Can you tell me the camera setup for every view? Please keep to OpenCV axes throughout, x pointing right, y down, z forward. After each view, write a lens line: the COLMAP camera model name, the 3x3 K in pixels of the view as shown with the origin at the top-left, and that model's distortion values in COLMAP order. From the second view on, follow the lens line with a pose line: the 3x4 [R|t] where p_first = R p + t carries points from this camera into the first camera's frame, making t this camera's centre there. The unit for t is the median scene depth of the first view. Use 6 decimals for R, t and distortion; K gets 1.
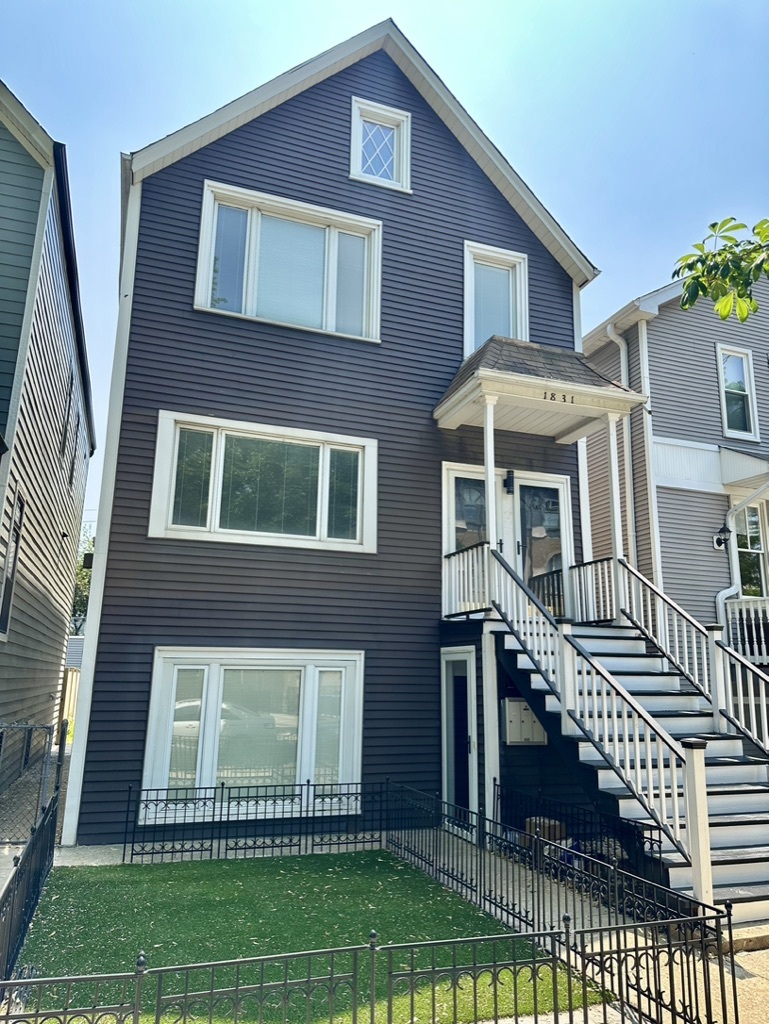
lens RADIAL K [[721.6, 0, 387.4], [0, 721.6, 515.4], [0, 0, 1]] dist [0.052398, -0.073421]
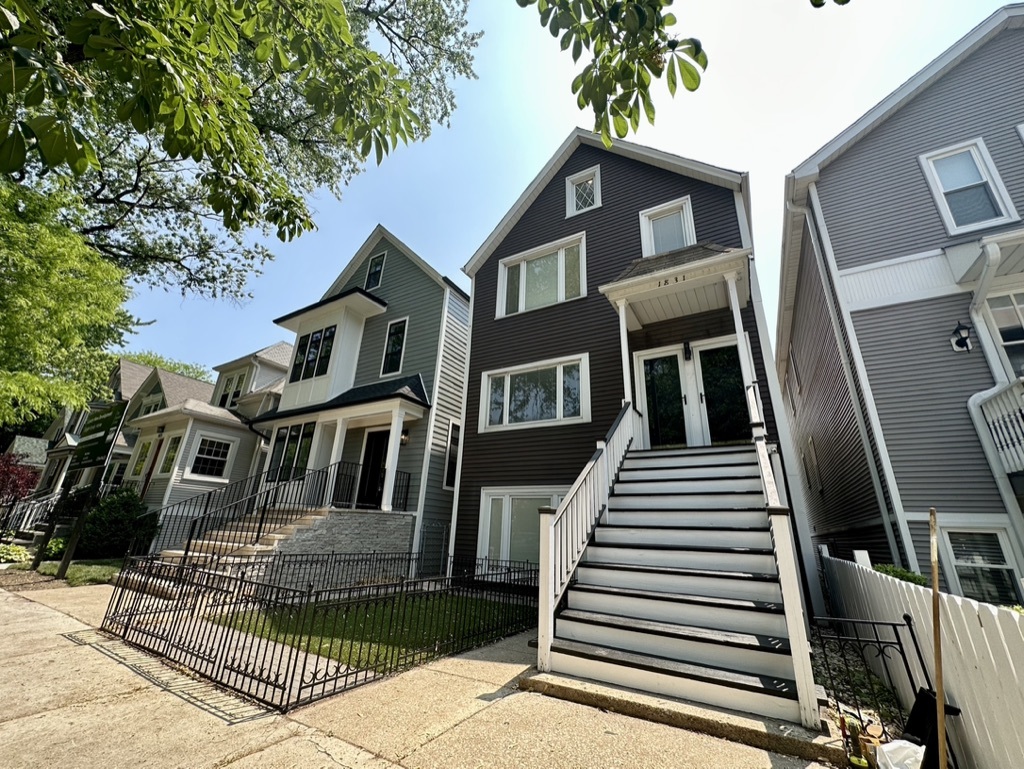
lens RADIAL K [[409.8, 0, 507.1], [0, 409.8, 383.0], [0, 0, 1]] dist [-0.010322, 0.001457]
pose [[0.635684, -0.256436, -0.728111, 0.537551], [0.138080, 0.965772, -0.219587, 0.141411], [0.759500, 0.039051, 0.649335, 0.278603]]
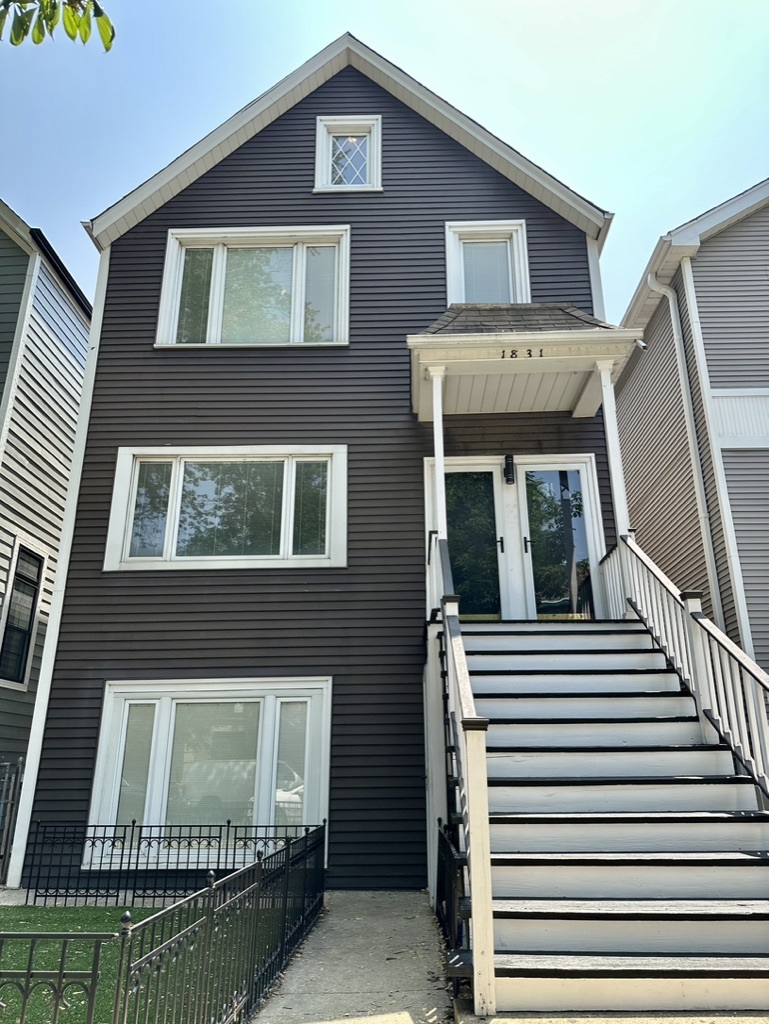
lens RADIAL K [[721.6, 0, 391.1], [0, 721.6, 520.9], [0, 0, 1]] dist [0.052398, -0.073421]
pose [[0.930899, -0.138911, -0.337832, 0.345150], [0.100468, 0.986566, -0.128819, 0.117016], [0.351188, 0.085976, 0.932349, 0.184099]]
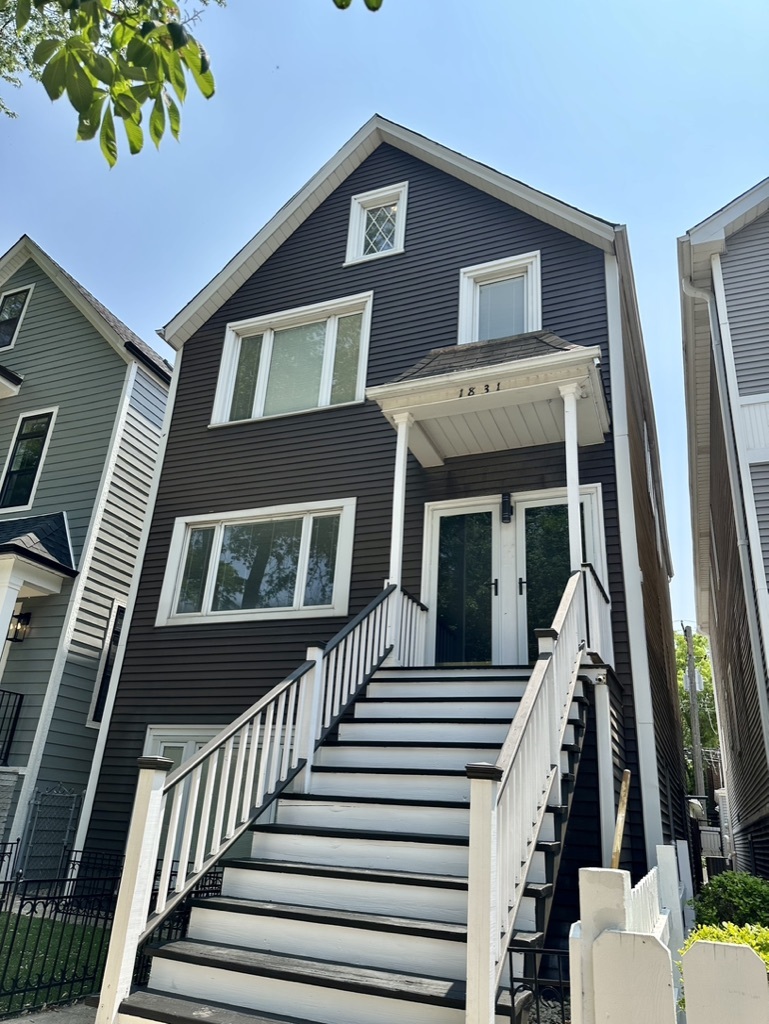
lens RADIAL K [[721.6, 0, 386.9], [0, 721.6, 518.4], [0, 0, 1]] dist [0.052398, -0.073421]
pose [[0.743242, -0.232933, -0.627164, 0.623642], [0.100608, 0.965686, -0.239433, 0.157352], [0.661415, 0.114859, 0.741173, 0.341261]]
